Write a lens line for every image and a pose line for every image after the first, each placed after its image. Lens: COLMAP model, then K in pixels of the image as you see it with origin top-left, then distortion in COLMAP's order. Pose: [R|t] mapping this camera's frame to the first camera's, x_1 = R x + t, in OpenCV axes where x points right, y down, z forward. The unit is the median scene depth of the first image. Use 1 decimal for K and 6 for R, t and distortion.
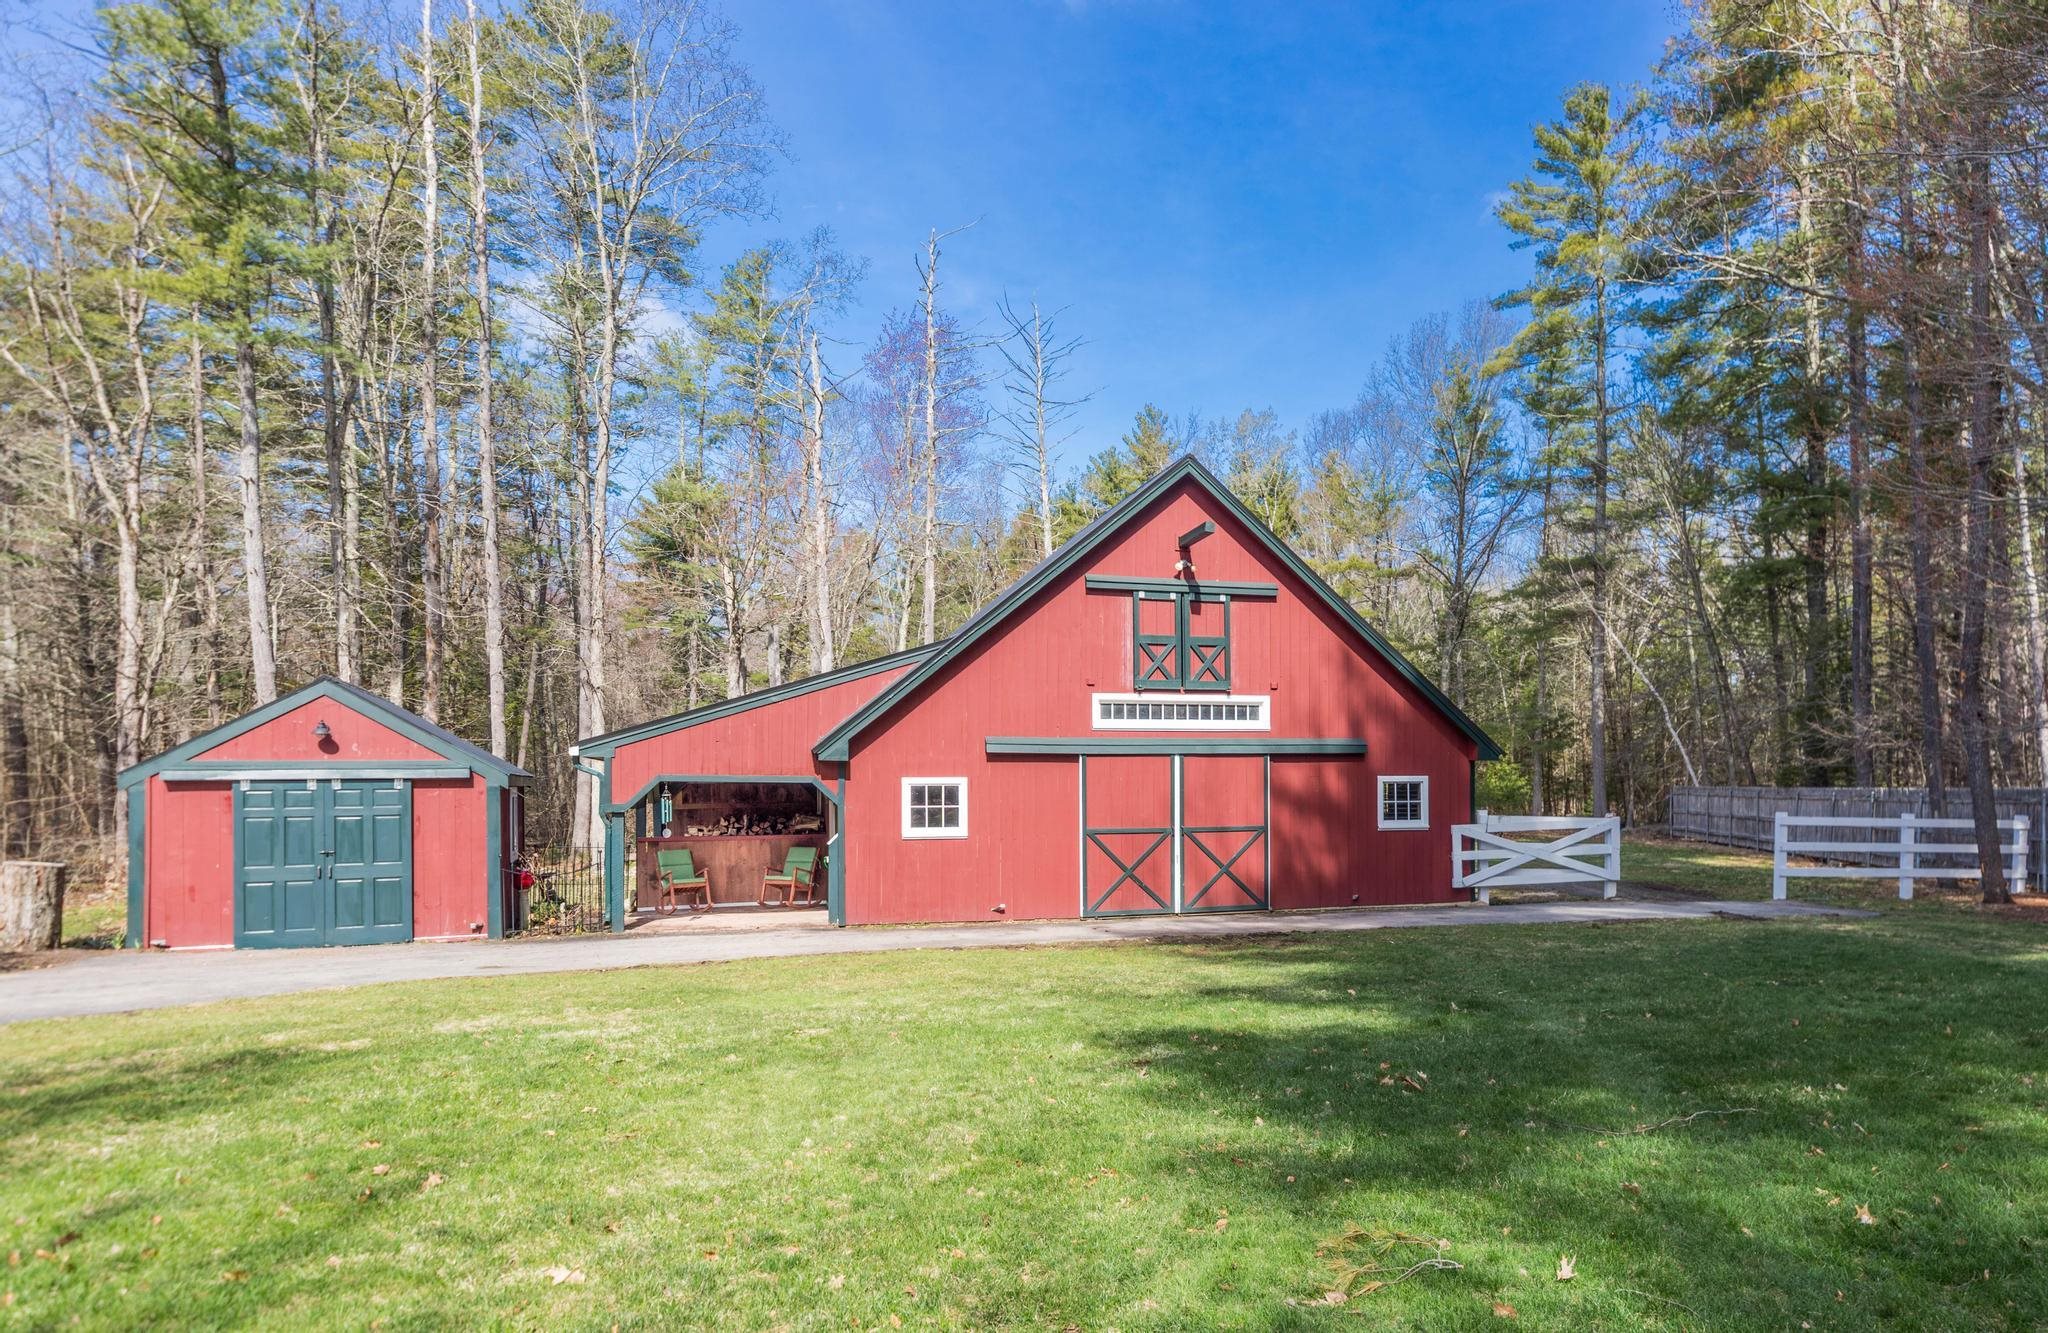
lens RADIAL K [[1193.3, 0, 1163.7], [0, 1193.3, 749.8], [0, 0, 1]] dist [0.004026, 0.000700]
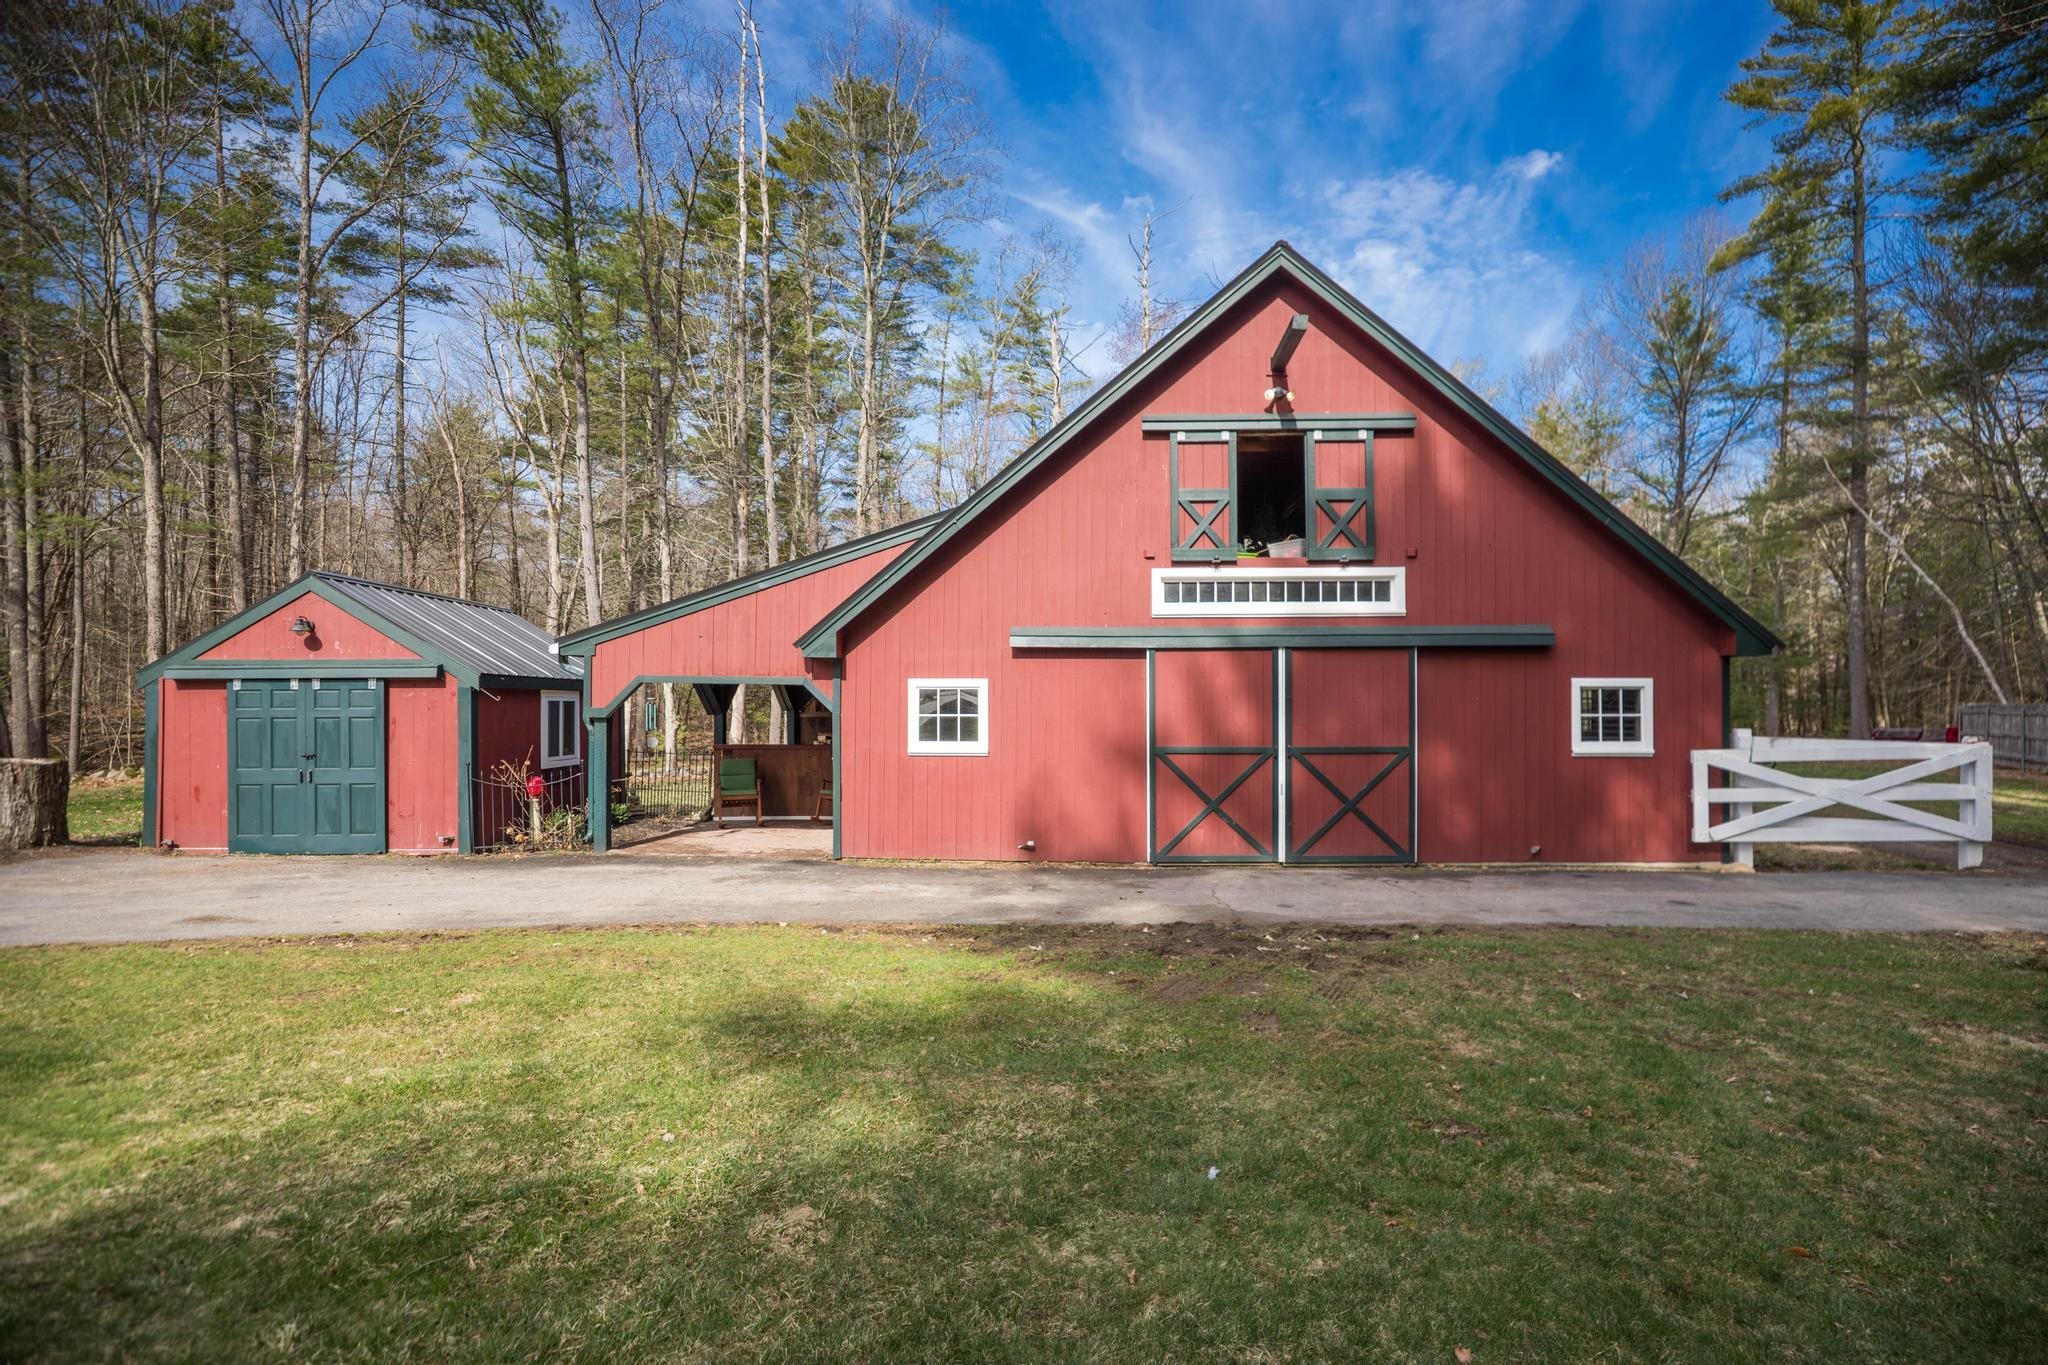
lens RADIAL K [[988.9, 0, 1024.0], [0, 988.9, 682.5], [0, 0, 1]] dist [-0.050667, 0.020265]
pose [[0.939064, -0.001491, -0.343739, 0.074666], [0.004790, 0.999950, 0.008750, 0.017923], [0.343709, -0.009863, 0.939024, 0.355018]]
